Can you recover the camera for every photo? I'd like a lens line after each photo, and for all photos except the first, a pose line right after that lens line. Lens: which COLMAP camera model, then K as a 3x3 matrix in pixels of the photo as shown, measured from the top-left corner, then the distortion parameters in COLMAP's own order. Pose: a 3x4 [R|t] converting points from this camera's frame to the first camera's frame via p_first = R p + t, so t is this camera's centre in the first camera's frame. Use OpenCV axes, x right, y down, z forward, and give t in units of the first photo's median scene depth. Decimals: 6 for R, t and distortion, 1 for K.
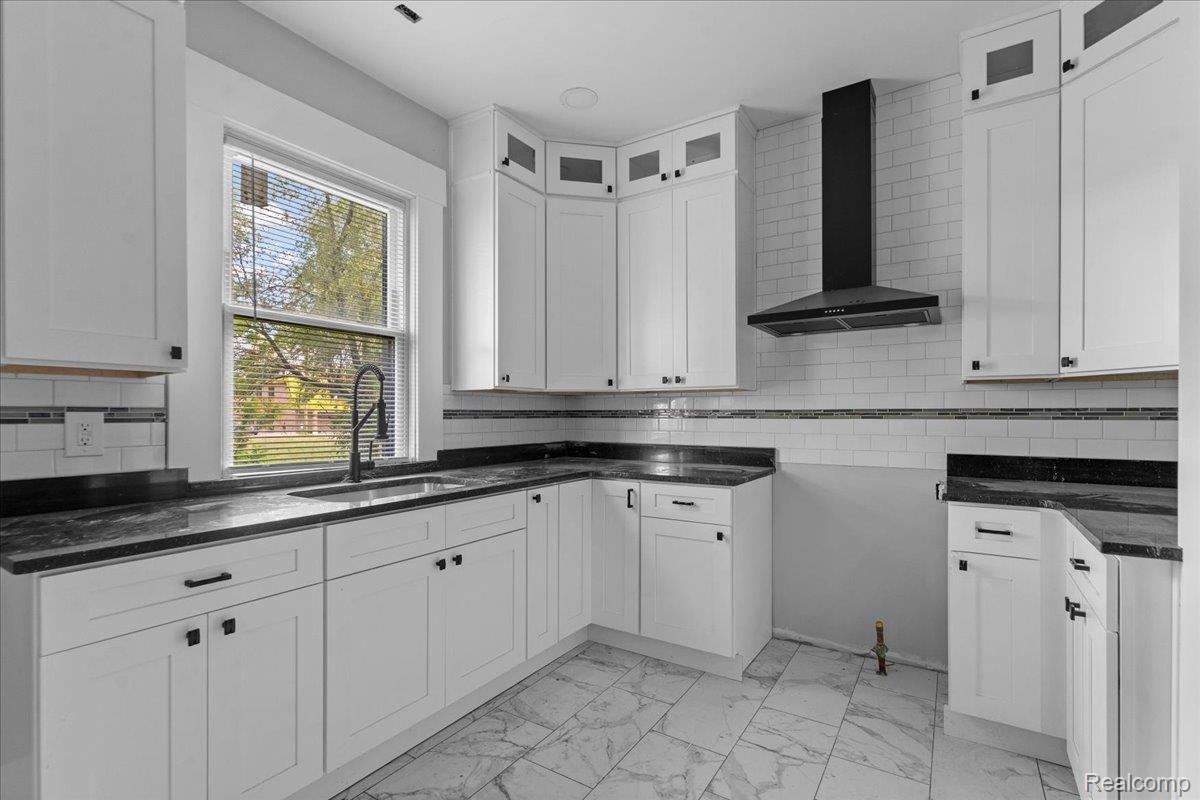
lens RADIAL K [[557.4, 0, 599.5], [0, 557.4, 413.2], [0, 0, 1]] dist [-0.000808, -0.000240]
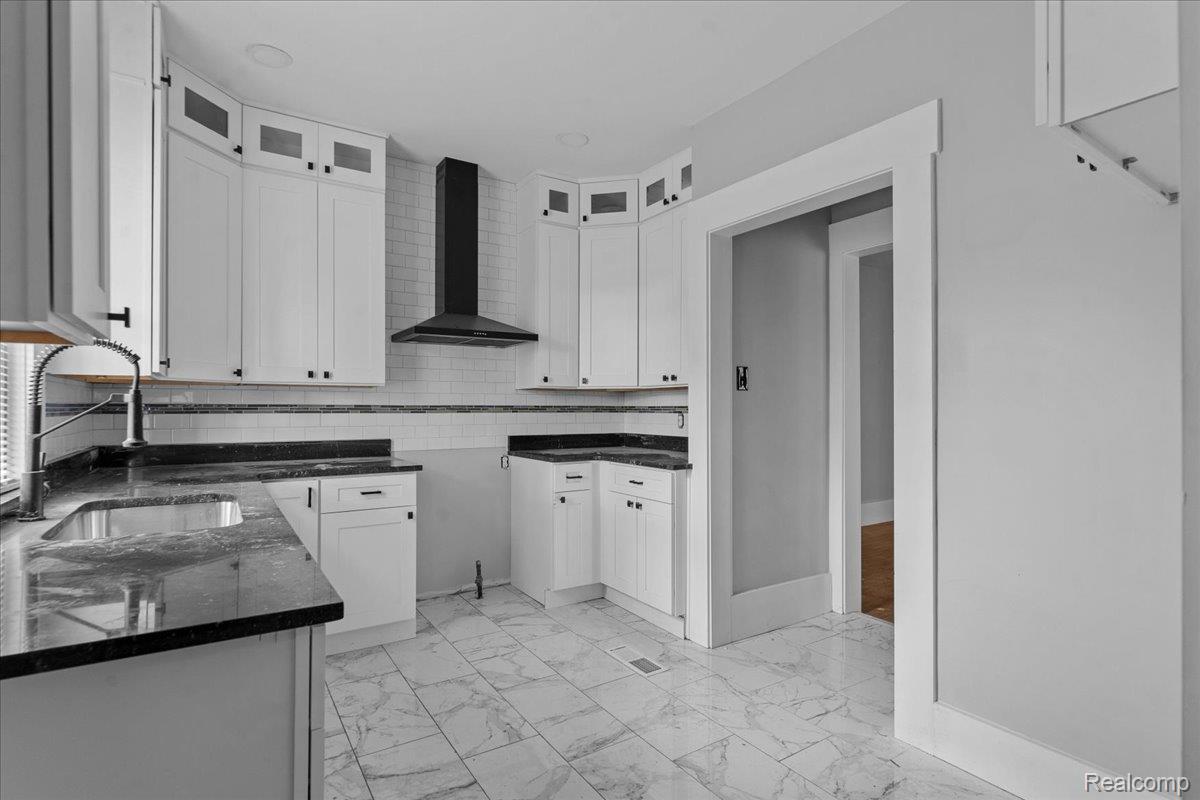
lens RADIAL K [[589.7, 0, 600.0], [0, 589.7, 400.0], [0, 0, 1]] dist [-0.001078, -0.000137]
pose [[0.403085, 0.013291, 0.915066, -0.713380], [-0.002870, 0.999908, -0.013259, -0.002591], [-0.915158, 0.002718, 0.403086, 0.140850]]
